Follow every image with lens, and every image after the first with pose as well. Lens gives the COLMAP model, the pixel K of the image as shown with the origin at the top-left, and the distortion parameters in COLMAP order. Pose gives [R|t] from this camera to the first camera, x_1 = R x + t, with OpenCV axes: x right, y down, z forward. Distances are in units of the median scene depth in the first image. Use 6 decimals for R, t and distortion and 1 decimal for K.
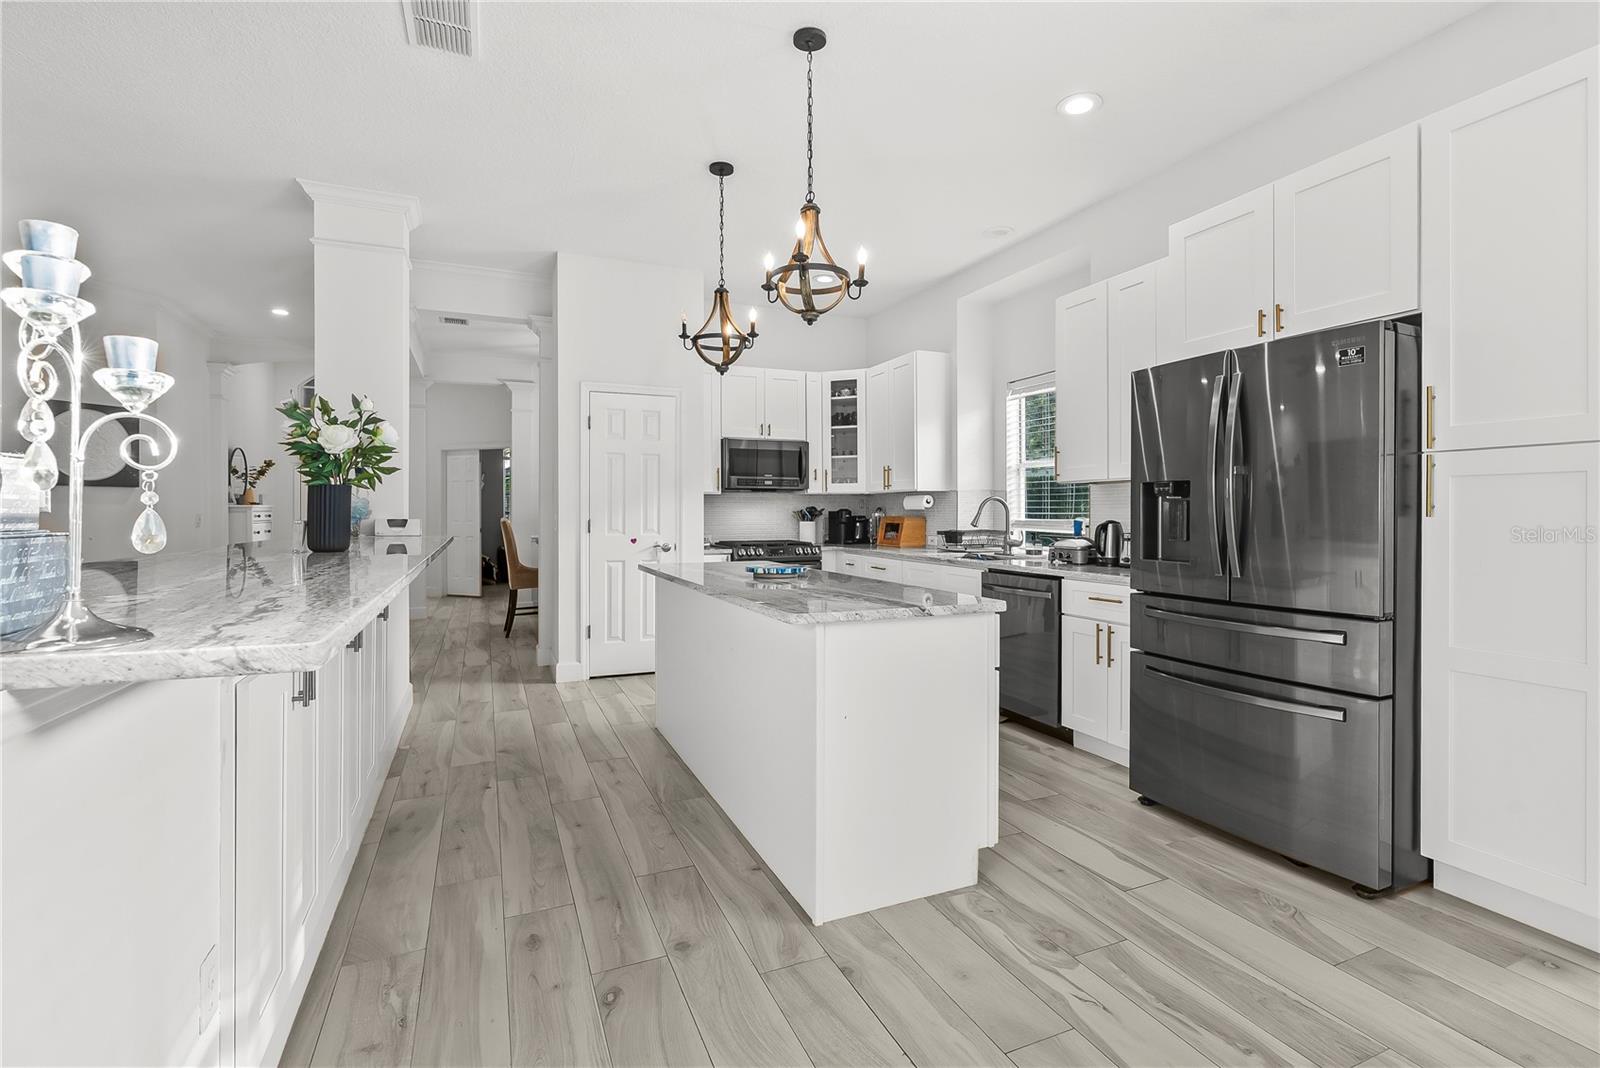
lens RADIAL K [[742.5, 0, 807.6], [0, 742.5, 518.8], [0, 0, 1]] dist [0.004234, 0.000746]
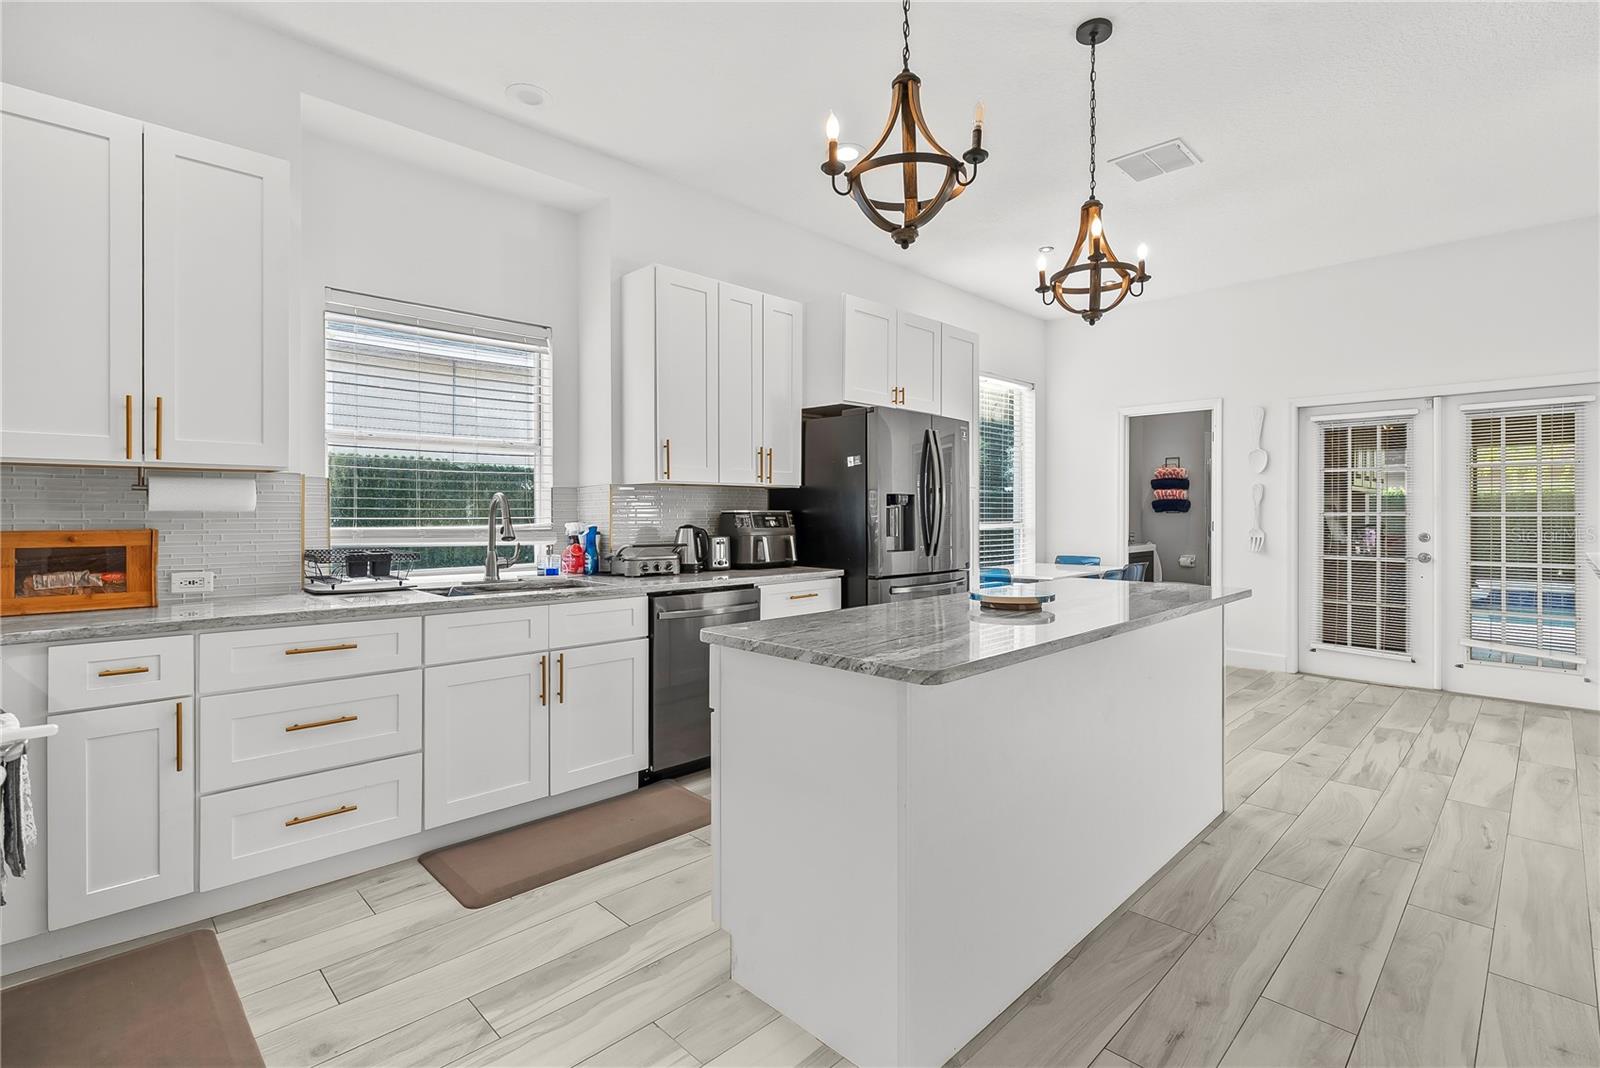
lens RADIAL K [[742.5, 0, 807.6], [0, 742.5, 518.8], [0, 0, 1]] dist [0.004234, 0.000746]
pose [[-0.364337, -0.010768, 0.931205, -0.837904], [0.005411, 0.999892, 0.013680, -0.028127], [-0.931252, 0.010022, -0.364239, 1.858043]]
